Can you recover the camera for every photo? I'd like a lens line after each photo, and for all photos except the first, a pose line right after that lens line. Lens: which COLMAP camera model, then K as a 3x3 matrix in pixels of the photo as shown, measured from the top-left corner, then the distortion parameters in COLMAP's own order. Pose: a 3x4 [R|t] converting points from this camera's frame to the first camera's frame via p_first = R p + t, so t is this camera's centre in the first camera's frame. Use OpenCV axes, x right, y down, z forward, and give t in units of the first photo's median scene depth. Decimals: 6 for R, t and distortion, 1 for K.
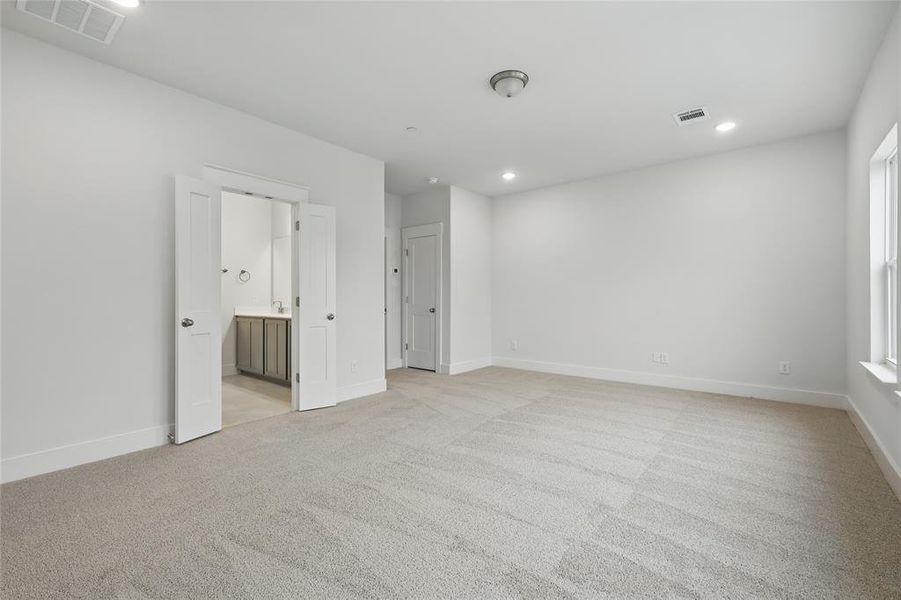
lens RADIAL K [[411.7, 0, 450.5], [0, 411.7, 300.0], [0, 0, 1]] dist [0.004768, 0.000236]
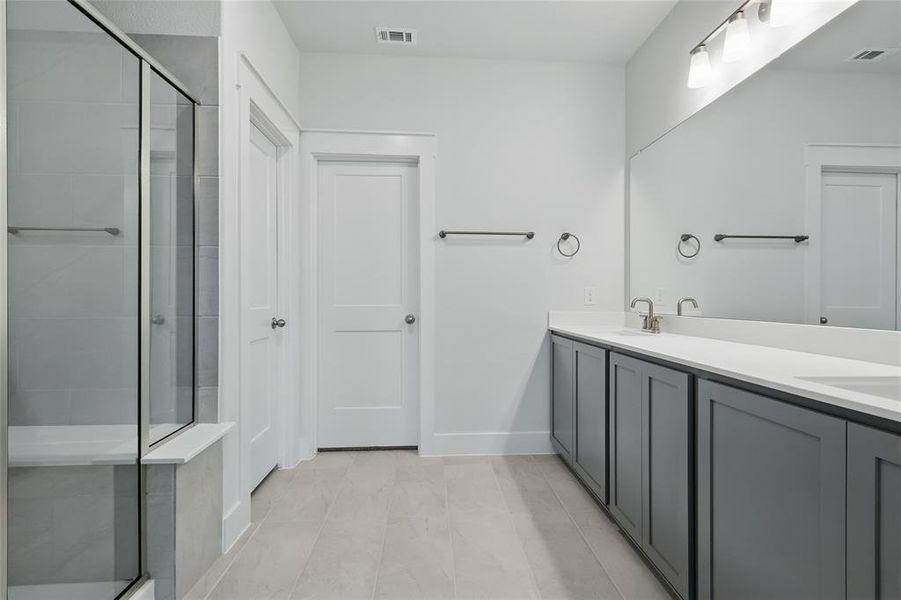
lens RADIAL K [[393.2, 0, 452.6], [0, 393.2, 296.0], [0, 0, 1]] dist [0.003470, -0.000815]
pose [[0.689835, -0.001333, -0.723965, -0.274410], [-0.000797, 0.999996, -0.002601, 0.000823], [0.723966, 0.002371, 0.689832, 0.612747]]
